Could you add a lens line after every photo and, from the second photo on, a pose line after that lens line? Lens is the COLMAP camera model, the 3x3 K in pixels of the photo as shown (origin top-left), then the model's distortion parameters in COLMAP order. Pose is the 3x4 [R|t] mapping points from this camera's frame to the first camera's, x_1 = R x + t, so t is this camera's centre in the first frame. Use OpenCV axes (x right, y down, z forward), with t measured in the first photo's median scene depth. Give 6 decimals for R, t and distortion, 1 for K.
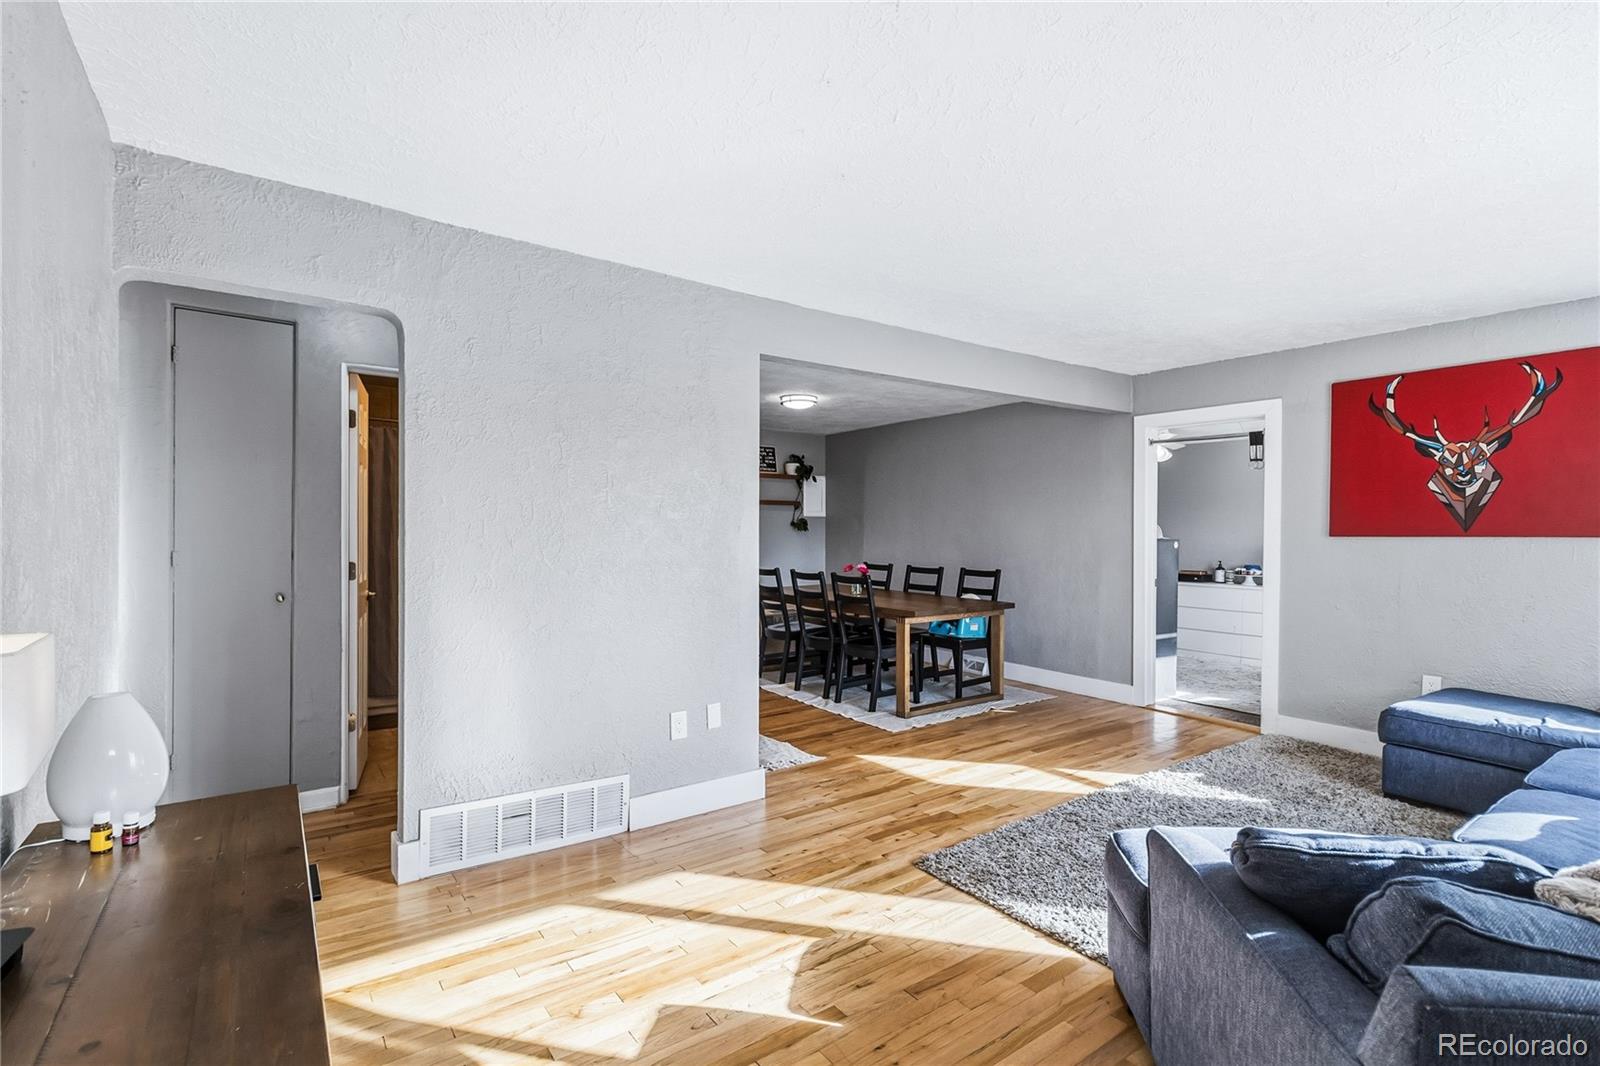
lens RADIAL K [[744.3, 0, 796.0], [0, 744.3, 531.6], [0, 0, 1]] dist [0.001946, 0.000071]
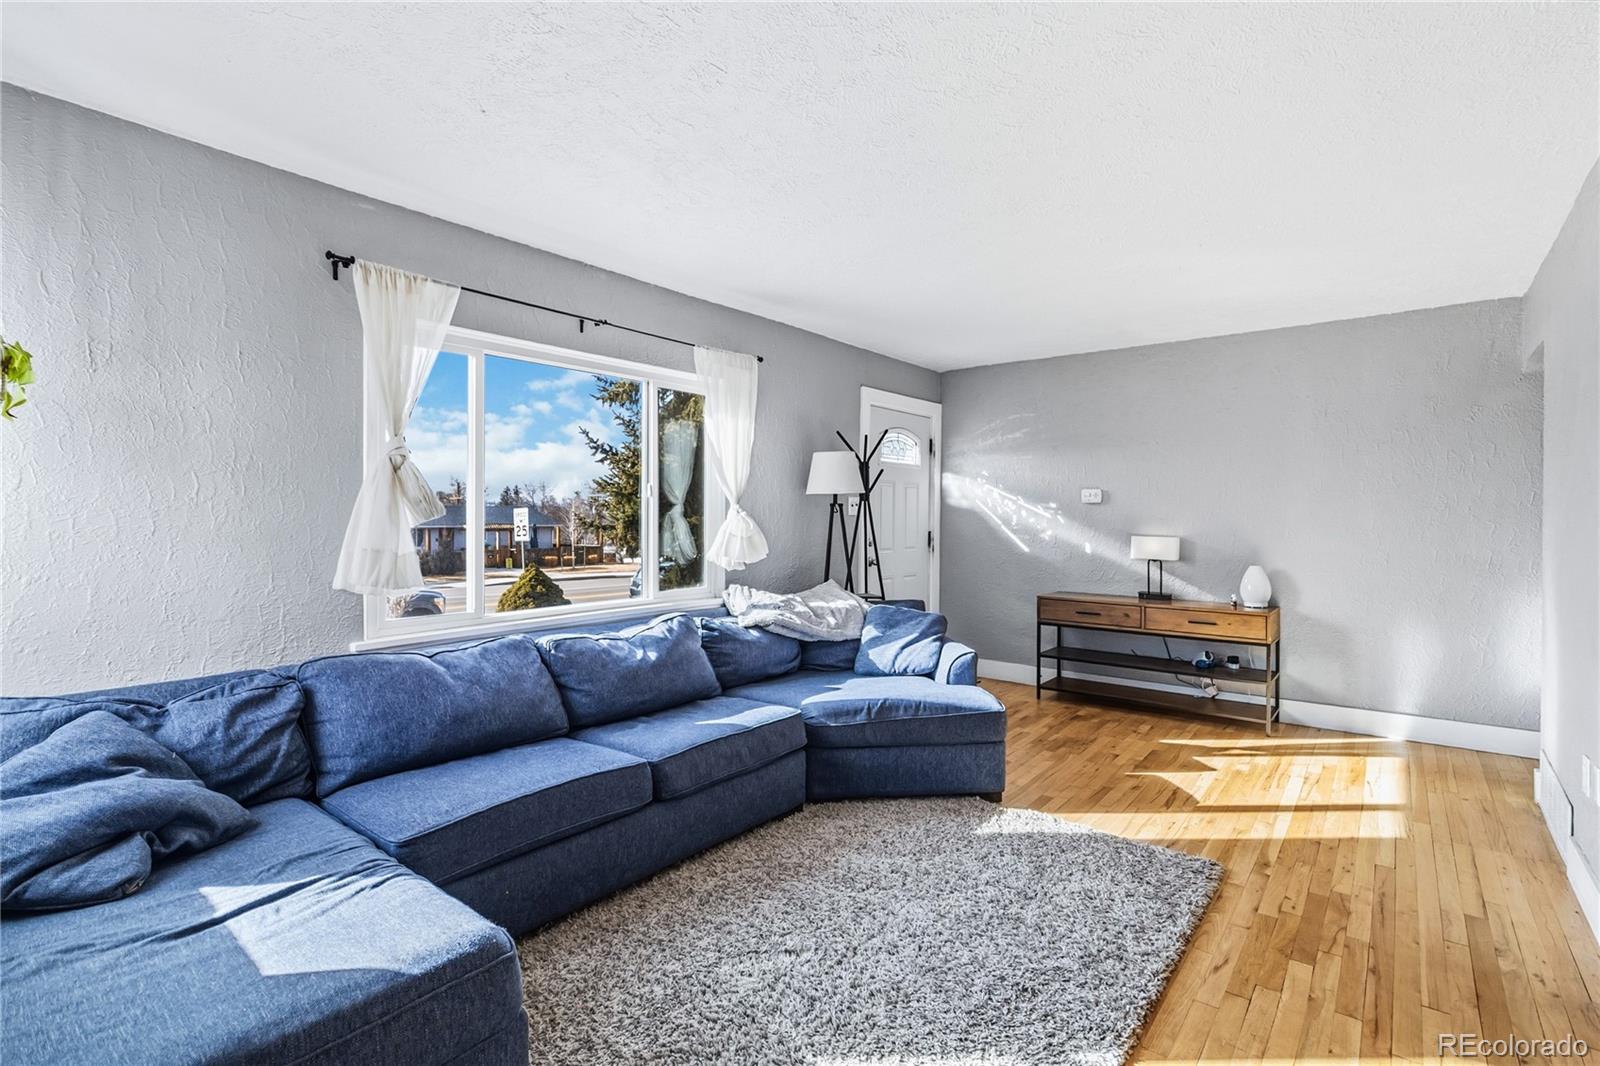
lens RADIAL K [[744.3, 0, 804.6], [0, 744.3, 517.9], [0, 0, 1]] dist [0.001946, 0.000071]
pose [[-0.962140, -0.006770, -0.272473, 0.688306], [-0.007073, 0.999975, 0.000130, 0.010975], [0.272465, 0.002052, -0.962163, 1.314652]]
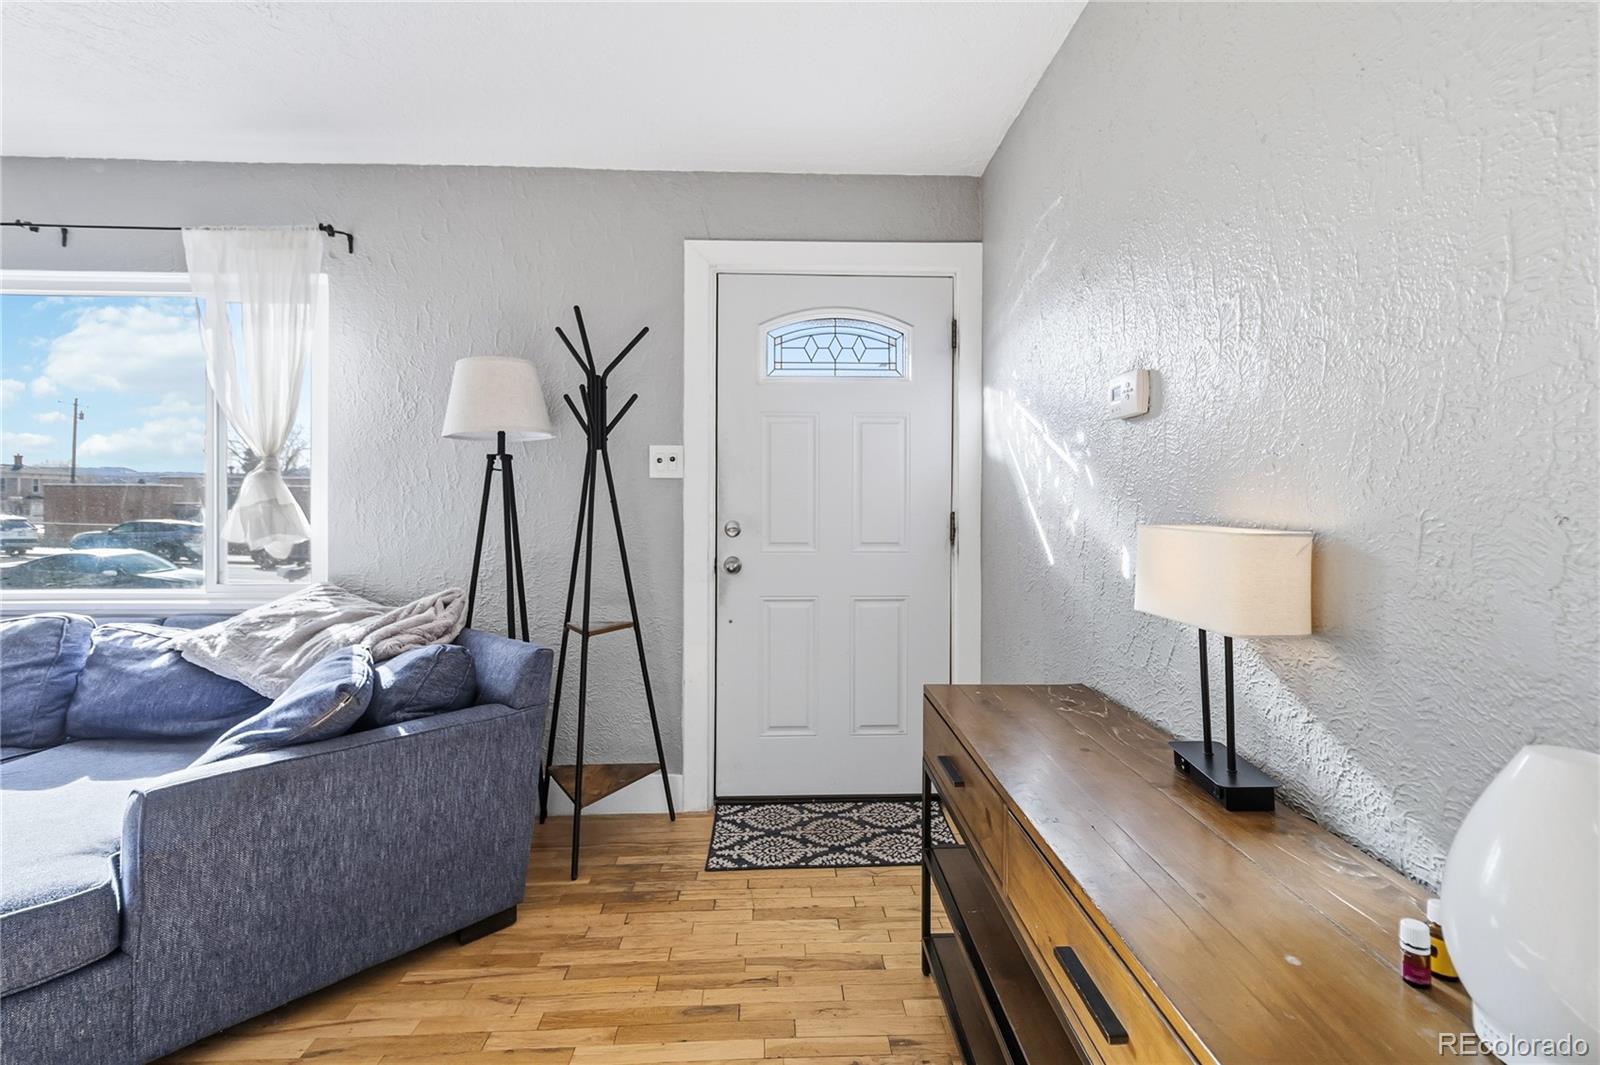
lens RADIAL K [[744.3, 0, 810.0], [0, 744.3, 505.2], [0, 0, 1]] dist [0.001946, 0.000071]
pose [[-0.842479, -0.007390, 0.538679, -0.273692], [-0.008778, 0.999961, -0.000010, 0.030688], [-0.538658, -0.004737, -0.842511, 0.597071]]
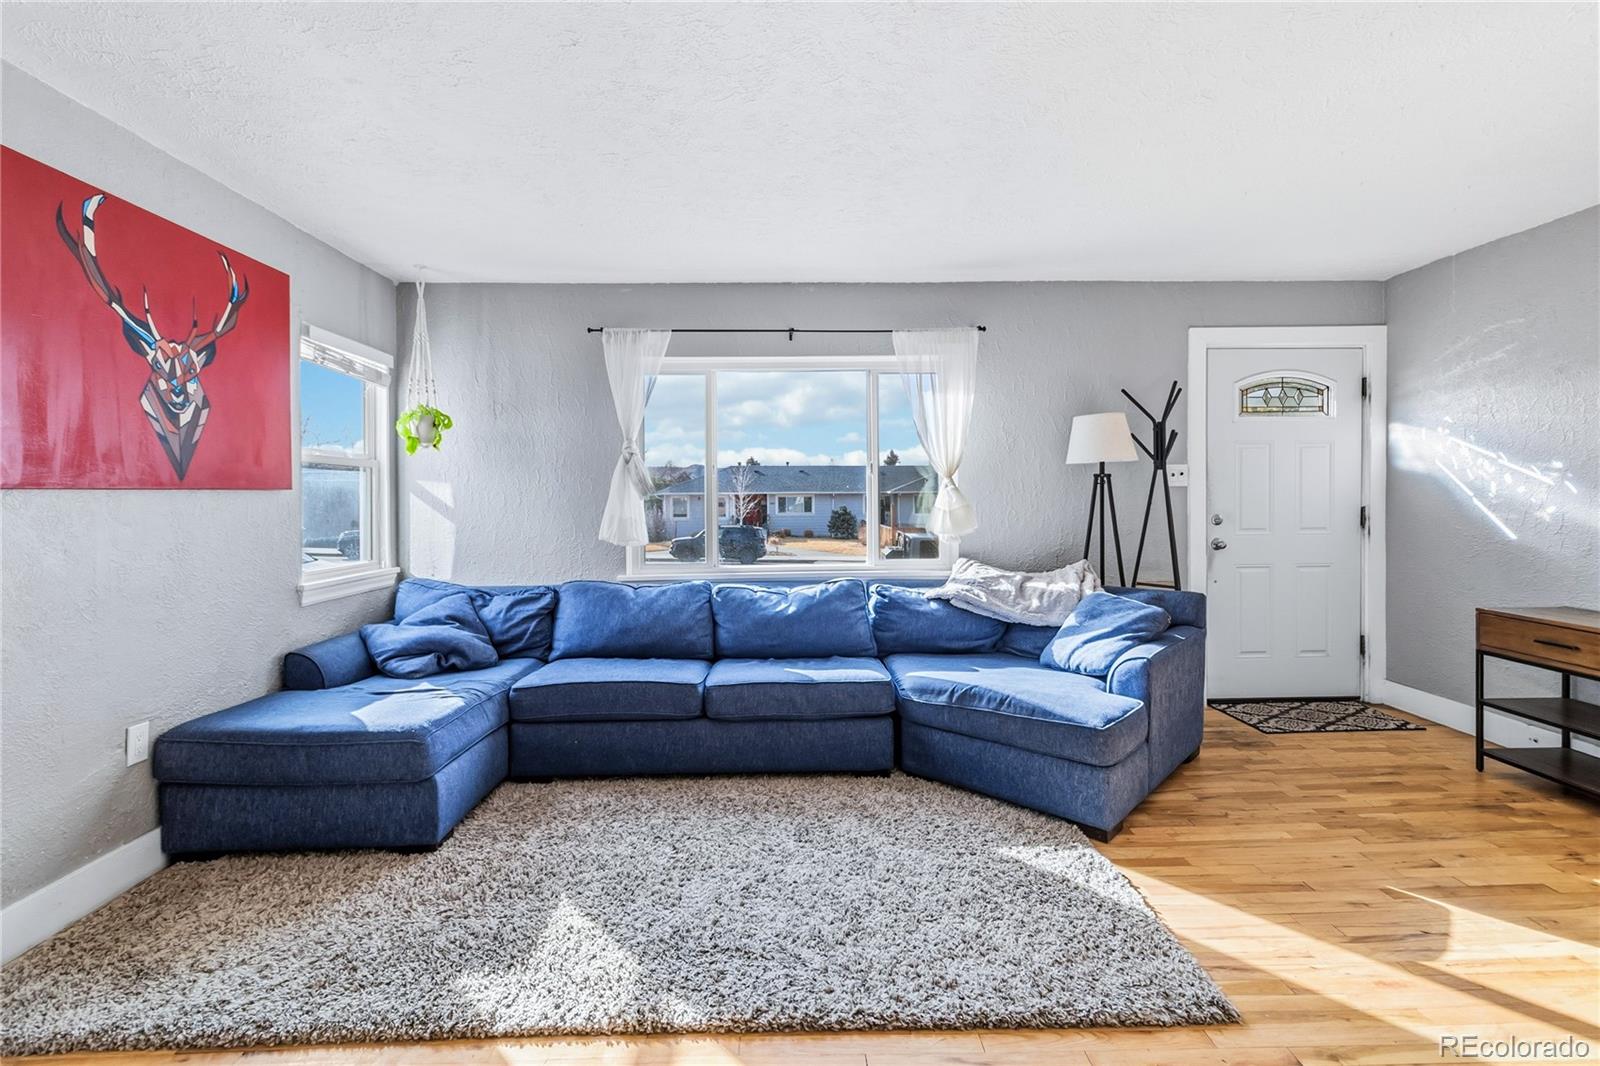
lens RADIAL K [[744.3, 0, 805.9], [0, 744.3, 498.1], [0, 0, 1]] dist [0.001946, 0.000071]
pose [[-0.834340, -0.000280, 0.551250, 0.090341], [0.004470, 0.999964, 0.007273, 0.012338], [-0.551232, 0.008532, -0.834309, 1.275712]]
